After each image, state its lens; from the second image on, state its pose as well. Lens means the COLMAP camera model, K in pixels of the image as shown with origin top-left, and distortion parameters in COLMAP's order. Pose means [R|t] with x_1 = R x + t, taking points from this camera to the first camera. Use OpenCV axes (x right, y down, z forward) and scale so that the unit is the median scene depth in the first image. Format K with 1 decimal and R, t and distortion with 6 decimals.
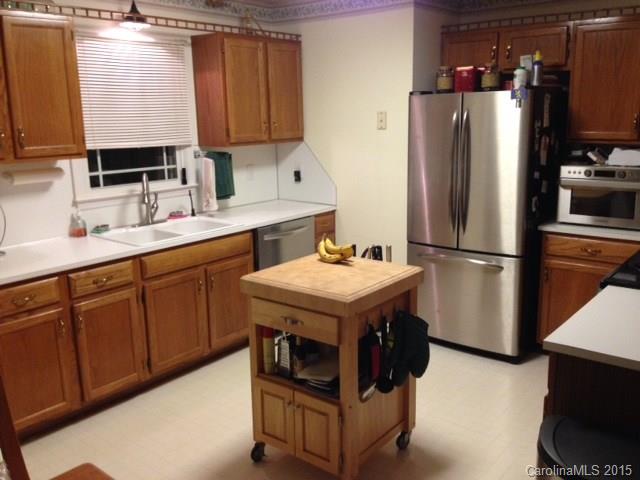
lens RADIAL K [[596.8, 0, 316.4], [0, 596.8, 238.1], [0, 0, 1]] dist [0.022573, 0.000000]
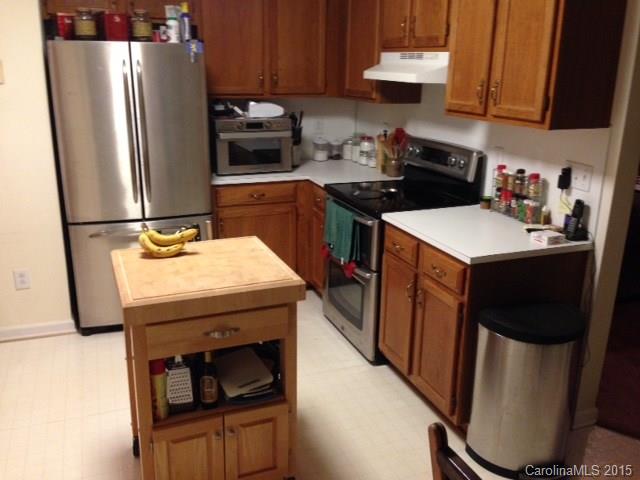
lens RADIAL K [[596.8, 0, 317.5], [0, 596.8, 241.1], [0, 0, 1]] dist [0.022573, 0.000000]
pose [[0.490471, -0.224462, 0.842054, -0.568872], [0.156323, 0.973248, 0.168380, -0.085720], [-0.857322, 0.049047, 0.512438, 0.439326]]
